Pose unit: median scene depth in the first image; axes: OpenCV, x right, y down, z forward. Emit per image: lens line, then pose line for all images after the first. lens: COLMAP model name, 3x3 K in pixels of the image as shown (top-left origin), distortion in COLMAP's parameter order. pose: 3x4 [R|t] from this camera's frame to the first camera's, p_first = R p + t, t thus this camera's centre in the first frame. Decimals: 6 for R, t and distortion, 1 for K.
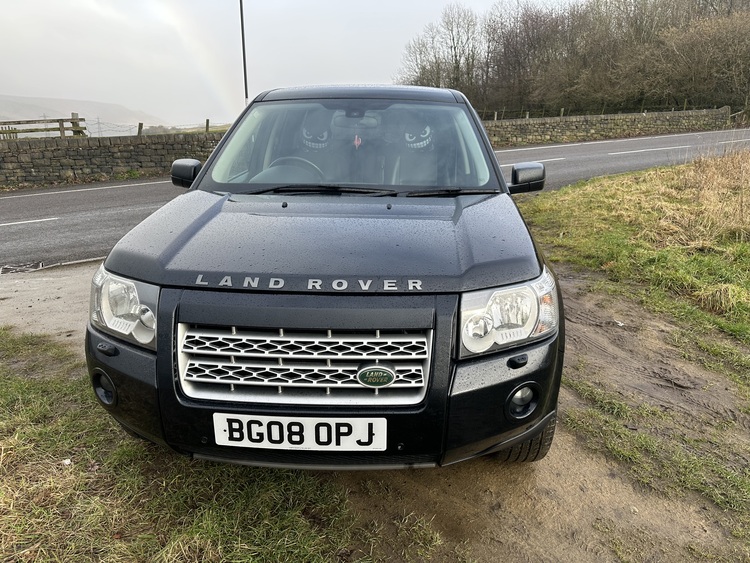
lens RADIAL K [[553.7, 0, 375.0], [0, 553.7, 281.5], [0, 0, 1]] dist [0.000404, 0.001322]
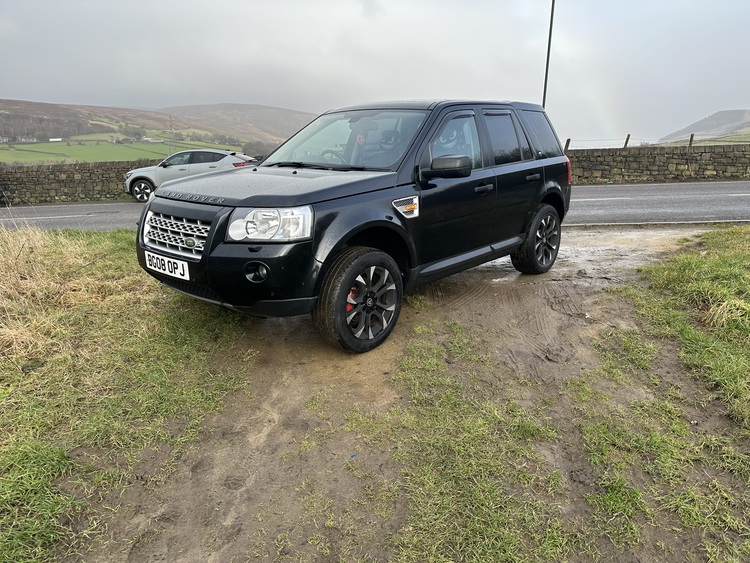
lens RADIAL K [[553.7, 0, 375.0], [0, 553.7, 281.5], [0, 0, 1]] dist [0.000404, 0.001322]
pose [[0.773843, 0.151485, -0.614996, 1.729681], [-0.180903, 0.983393, 0.014600, 0.158311], [0.606994, 0.099957, 0.788395, -0.150994]]
